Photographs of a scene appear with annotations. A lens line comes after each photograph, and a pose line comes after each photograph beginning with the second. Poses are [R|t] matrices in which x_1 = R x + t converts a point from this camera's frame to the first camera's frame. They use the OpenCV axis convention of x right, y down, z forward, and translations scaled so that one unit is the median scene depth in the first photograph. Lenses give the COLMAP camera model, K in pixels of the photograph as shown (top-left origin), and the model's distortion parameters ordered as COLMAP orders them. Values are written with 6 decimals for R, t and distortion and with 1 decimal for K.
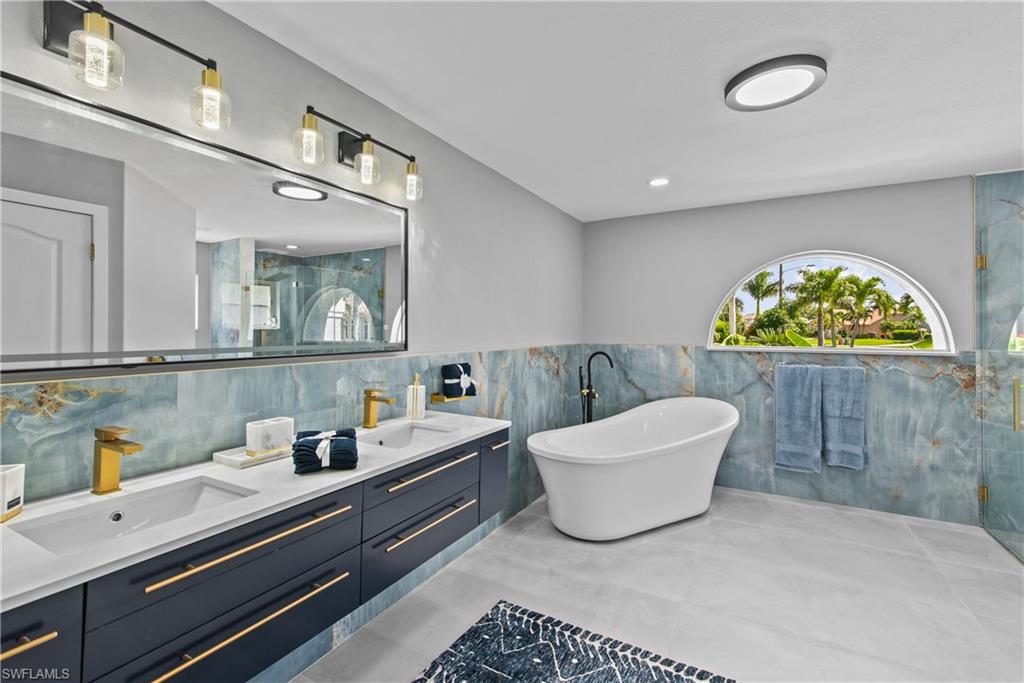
lens RADIAL K [[461.7, 0, 510.4], [0, 461.7, 332.7], [0, 0, 1]] dist [0.019051, -0.001216]
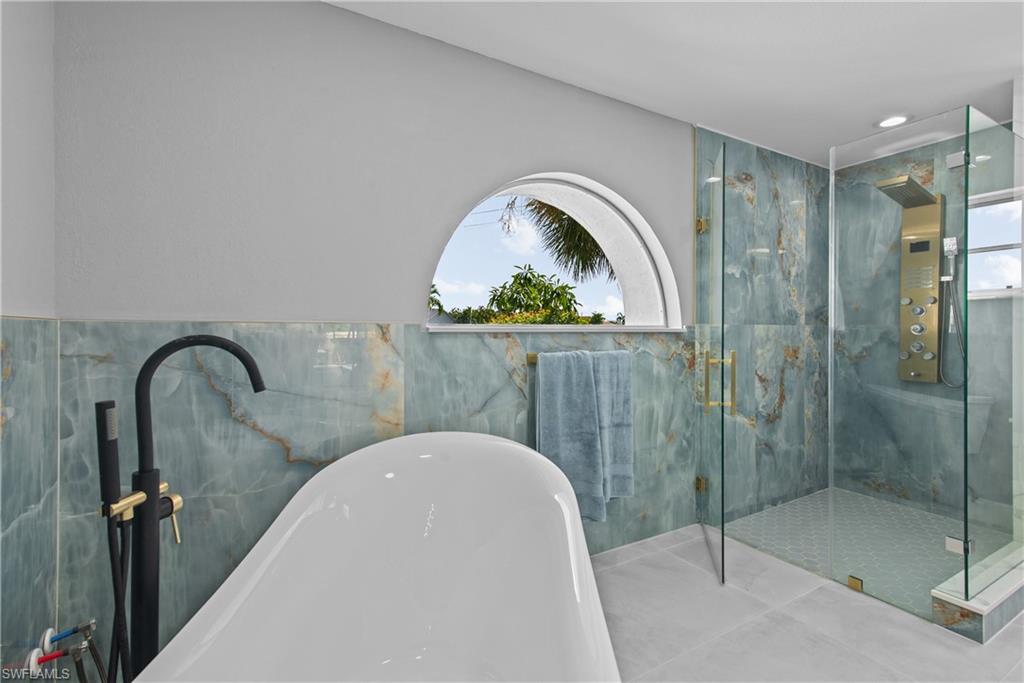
lens RADIAL K [[461.7, 0, 515.2], [0, 461.7, 332.9], [0, 0, 1]] dist [0.019051, -0.001216]
pose [[0.516139, -0.006821, 0.856478, 0.065469], [0.006979, 0.999969, 0.003757, 0.044043], [-0.856477, 0.004038, 0.516170, 0.784874]]
